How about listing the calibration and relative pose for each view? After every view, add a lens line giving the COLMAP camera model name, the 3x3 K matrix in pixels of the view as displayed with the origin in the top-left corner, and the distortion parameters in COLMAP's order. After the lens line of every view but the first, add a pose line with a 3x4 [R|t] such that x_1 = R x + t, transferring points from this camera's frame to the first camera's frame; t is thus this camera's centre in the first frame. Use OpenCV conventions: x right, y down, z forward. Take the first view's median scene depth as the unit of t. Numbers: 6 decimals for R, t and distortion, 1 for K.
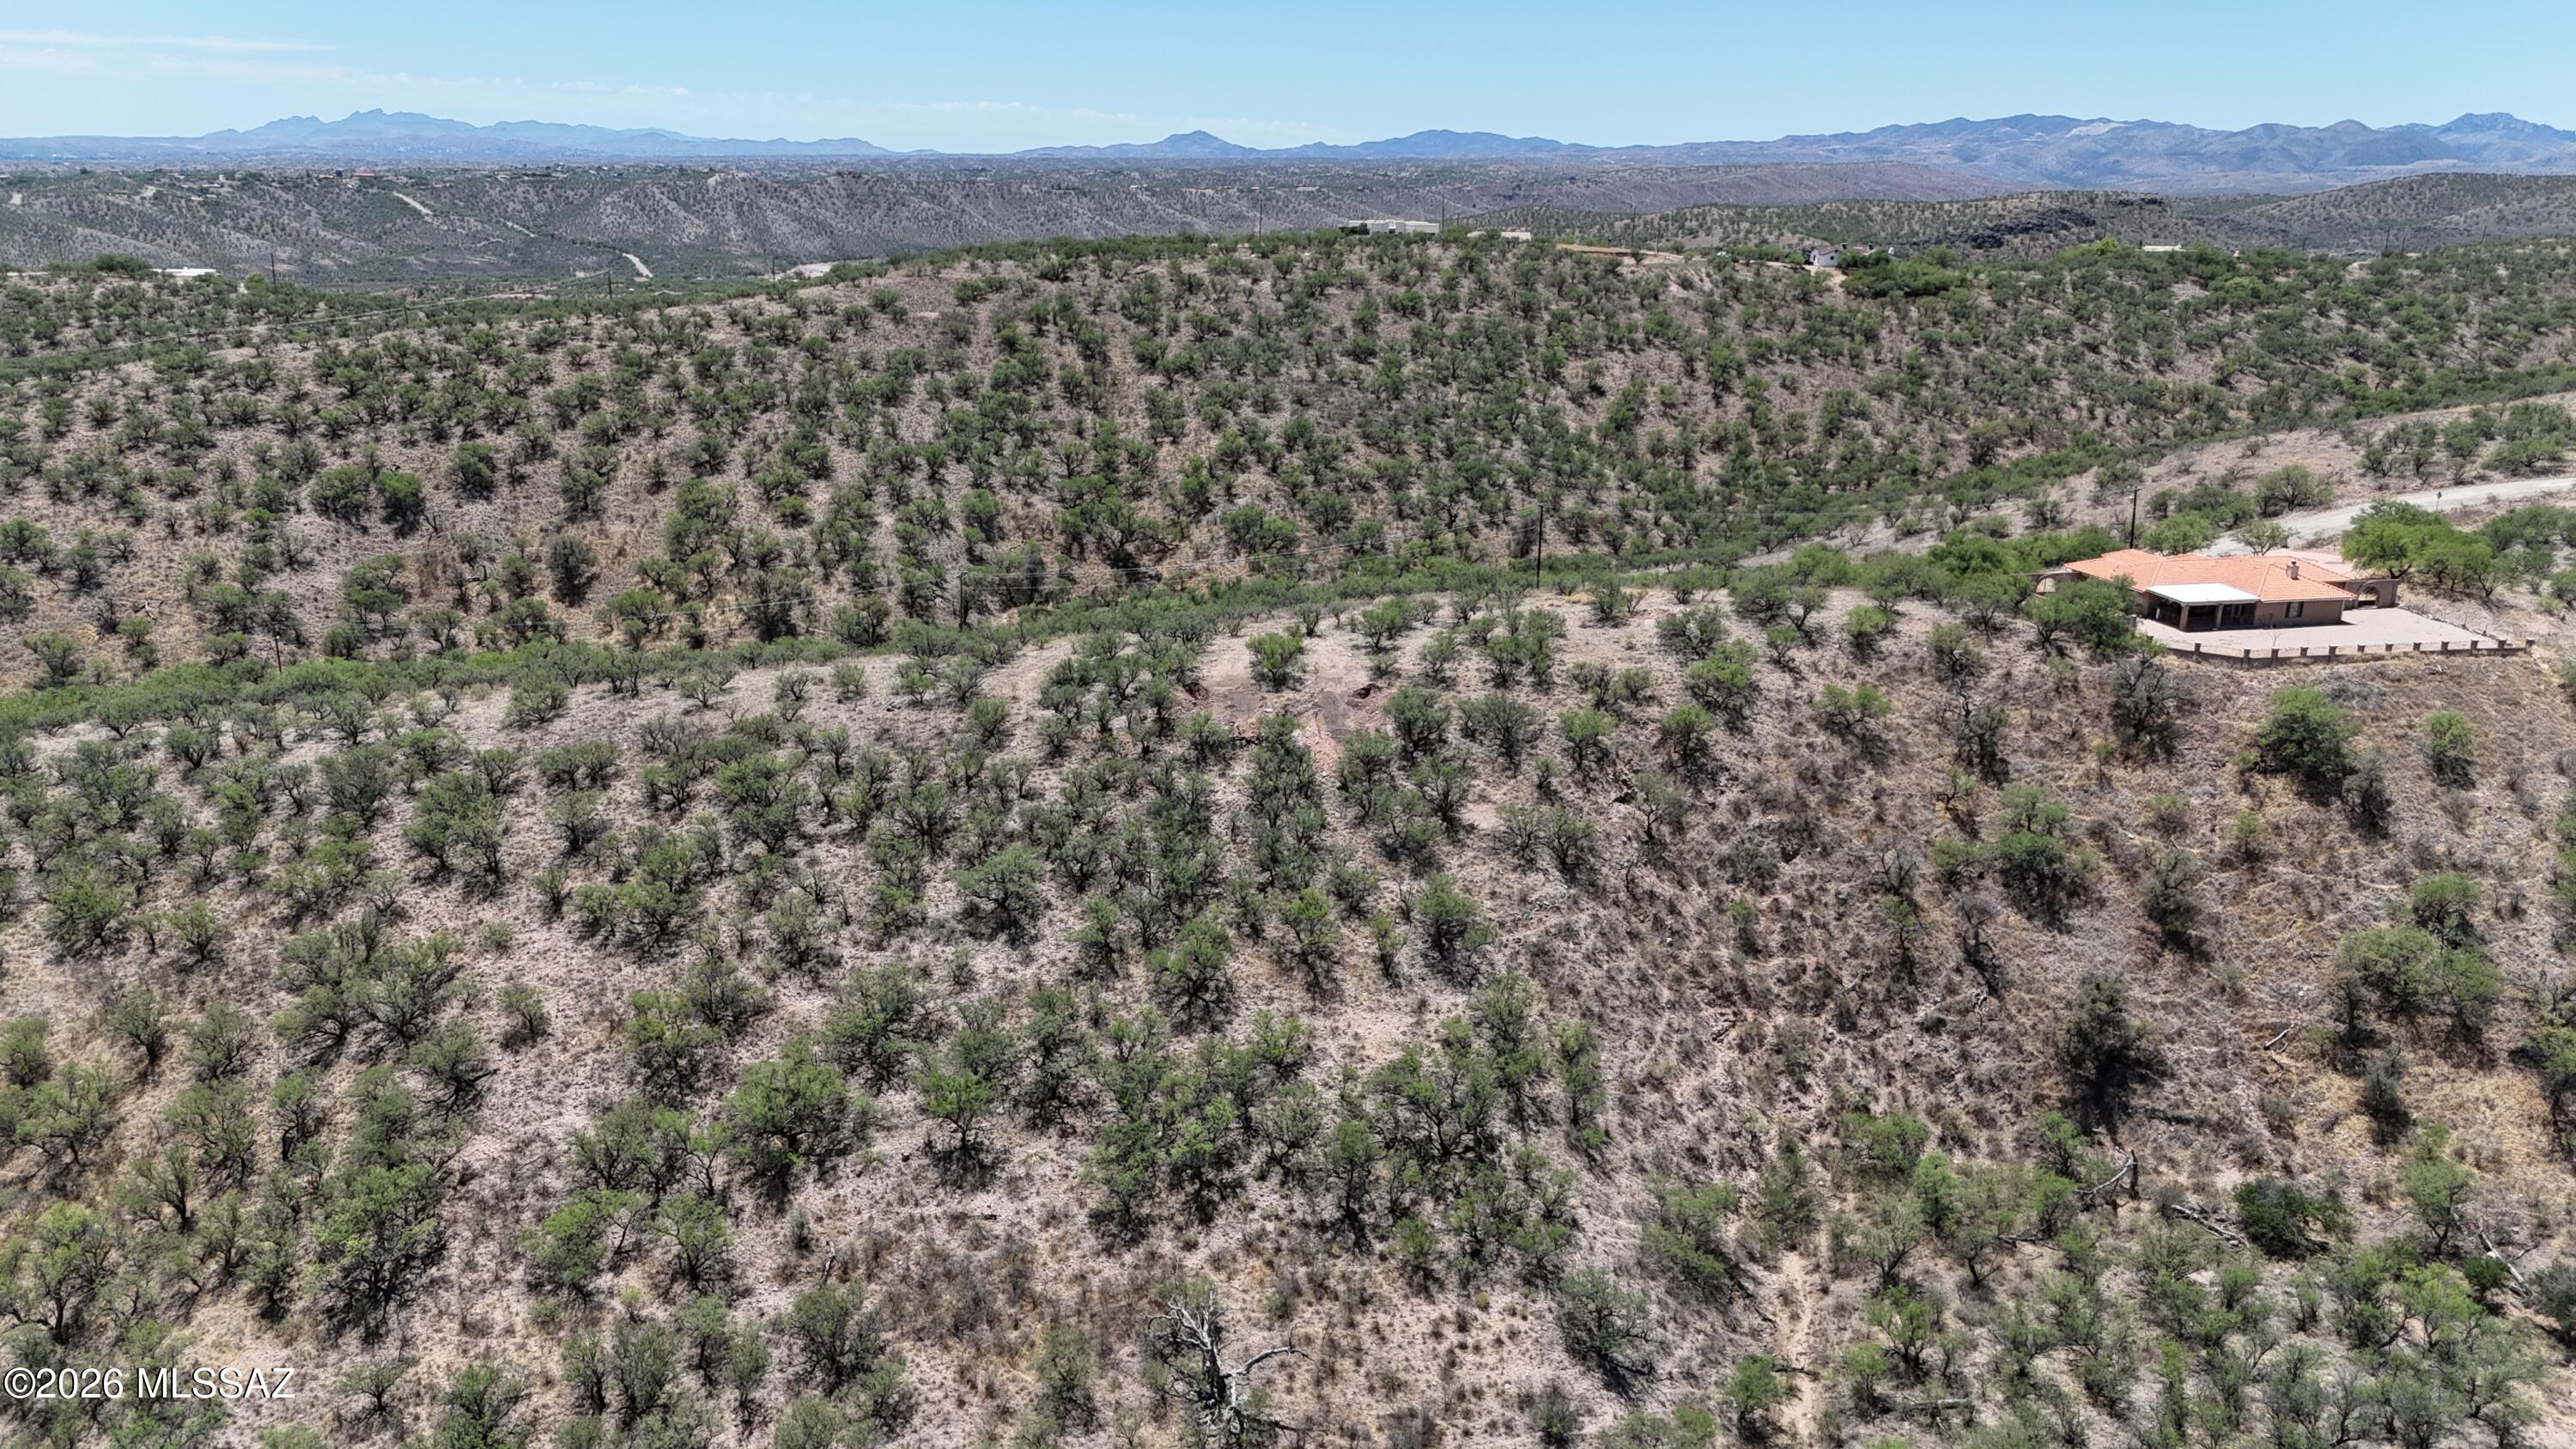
lens RADIAL K [[1976.9, 0, 1306.4], [0, 1976.9, 730.5], [0, 0, 1]] dist [0.066770, -0.059513]
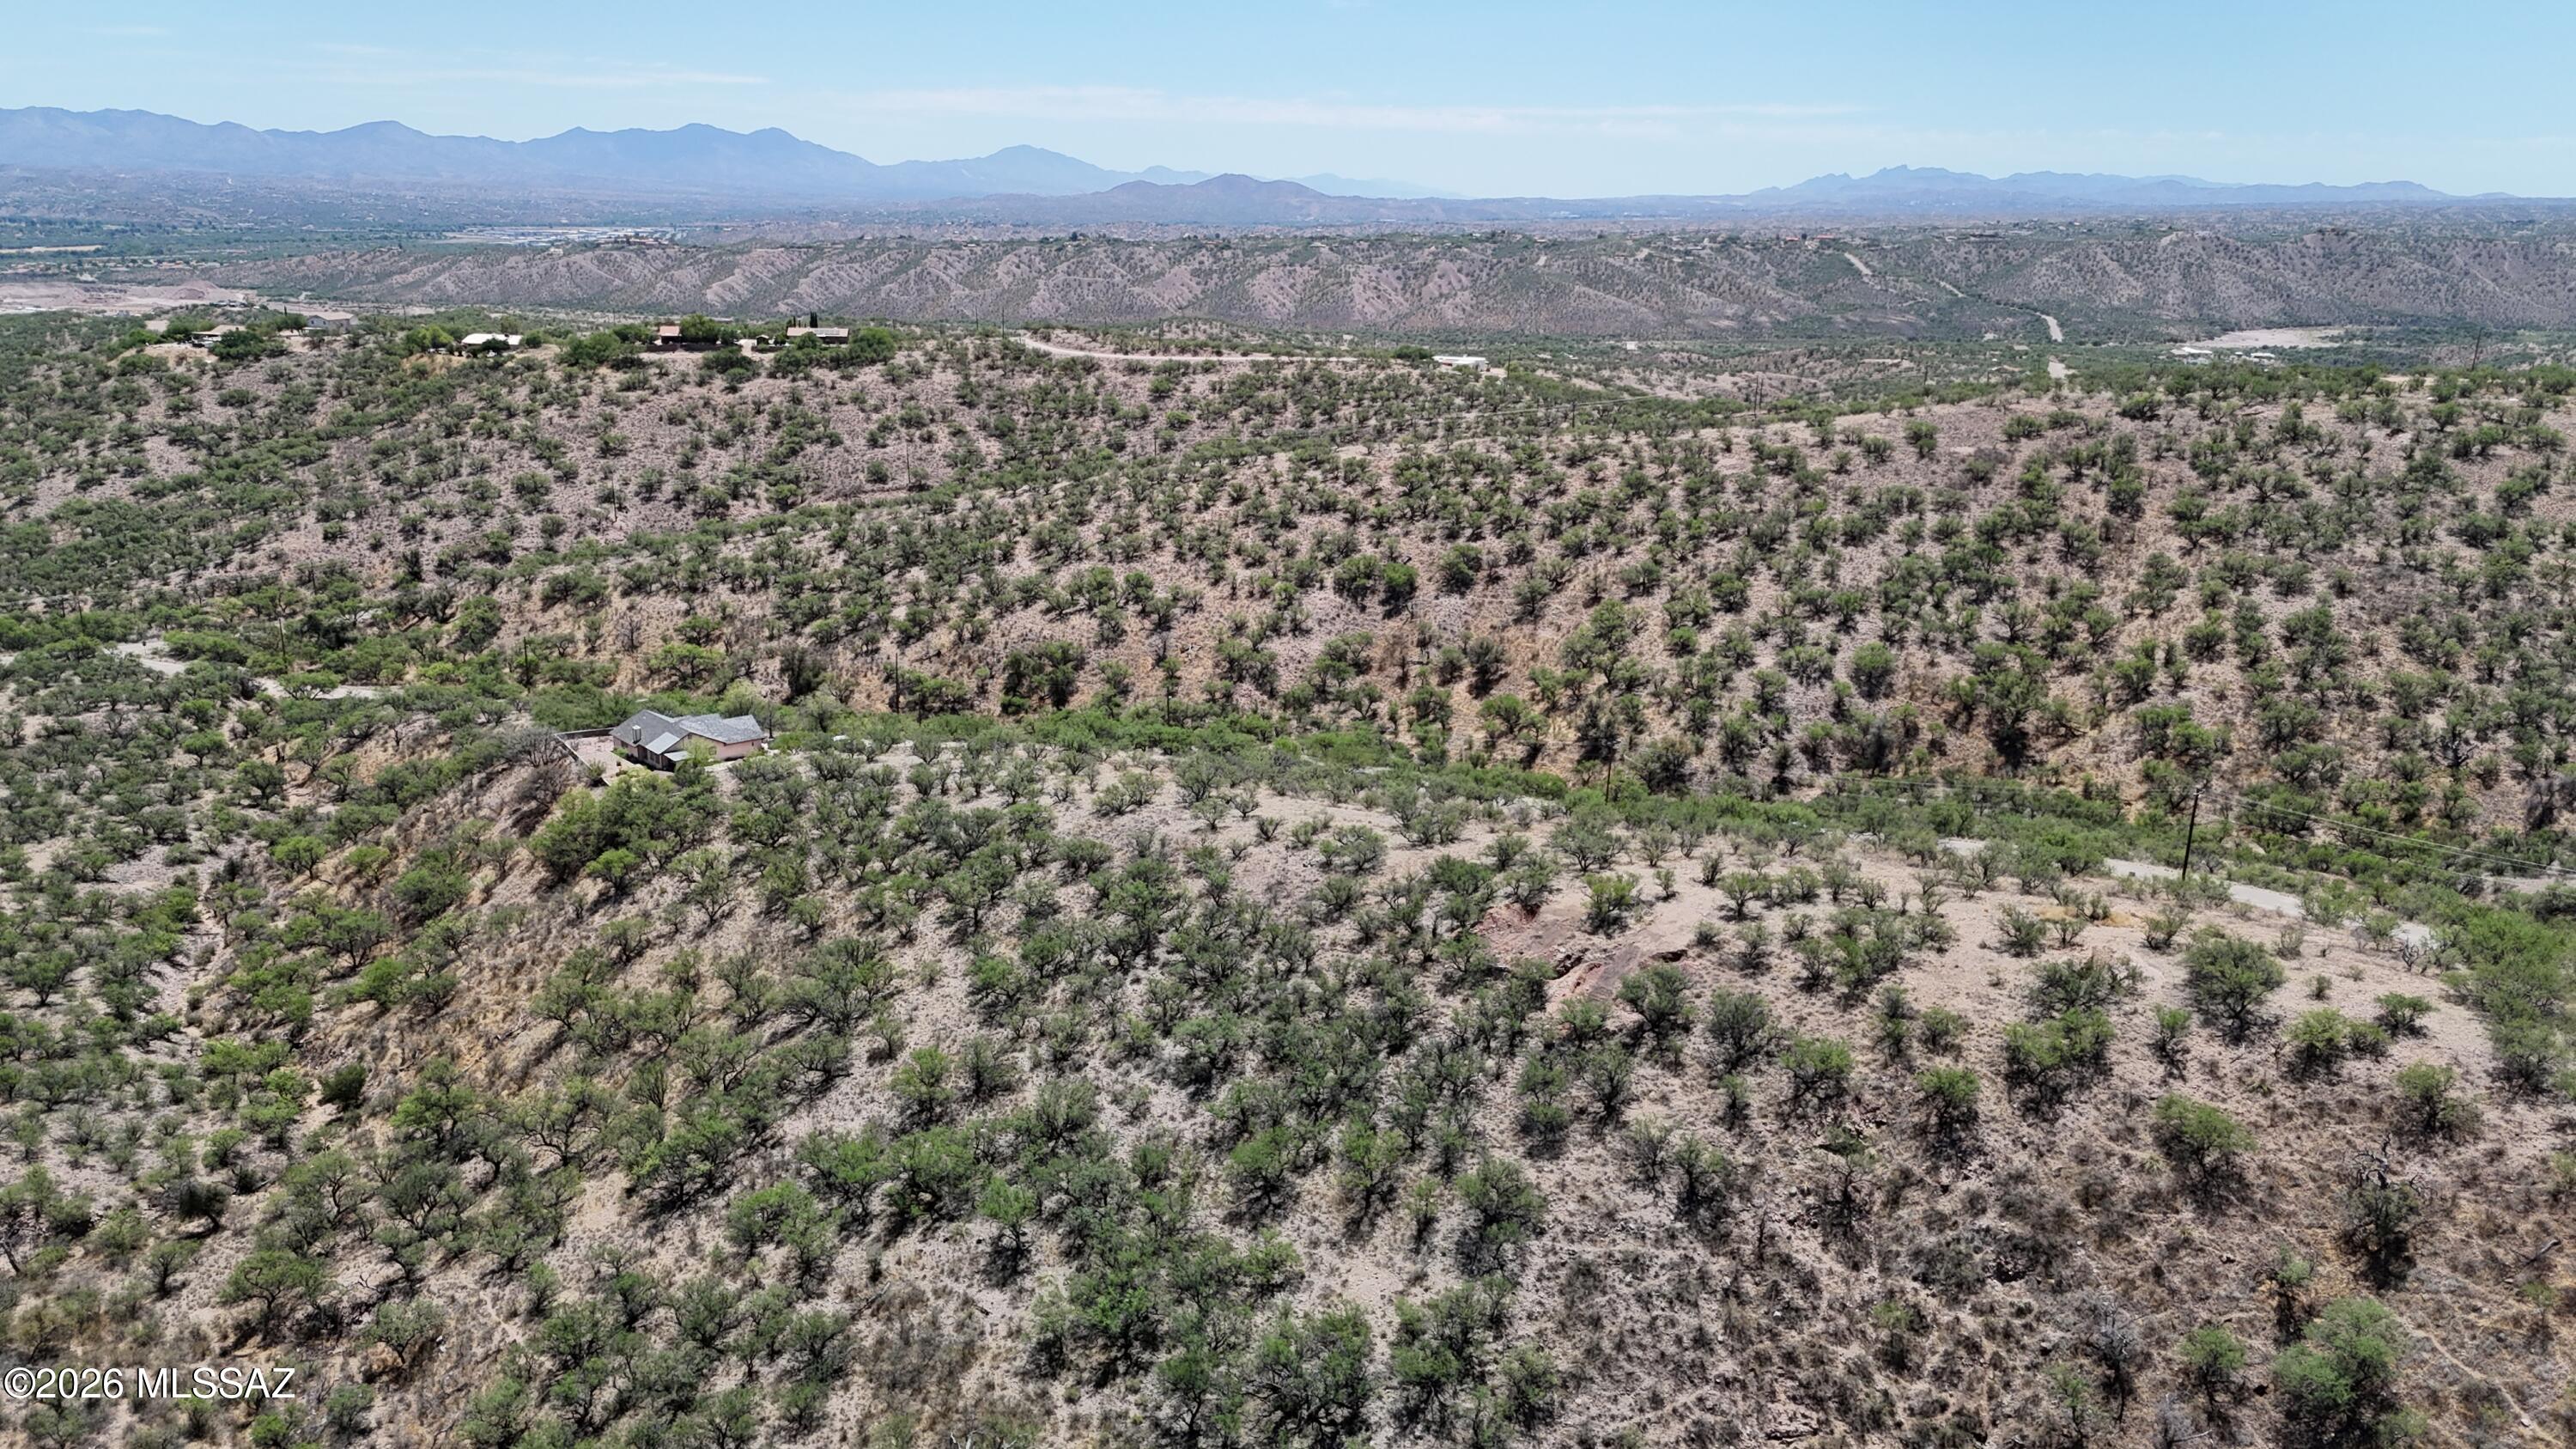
lens RADIAL K [[1976.9, 0, 1273.4], [0, 1976.9, 735.2], [0, 0, 1]] dist [0.066770, -0.059513]
pose [[0.725114, 0.176951, -0.665506, 0.313415], [-0.183947, 0.981077, 0.060435, -0.090751], [0.663606, 0.078595, 0.743942, 0.079873]]
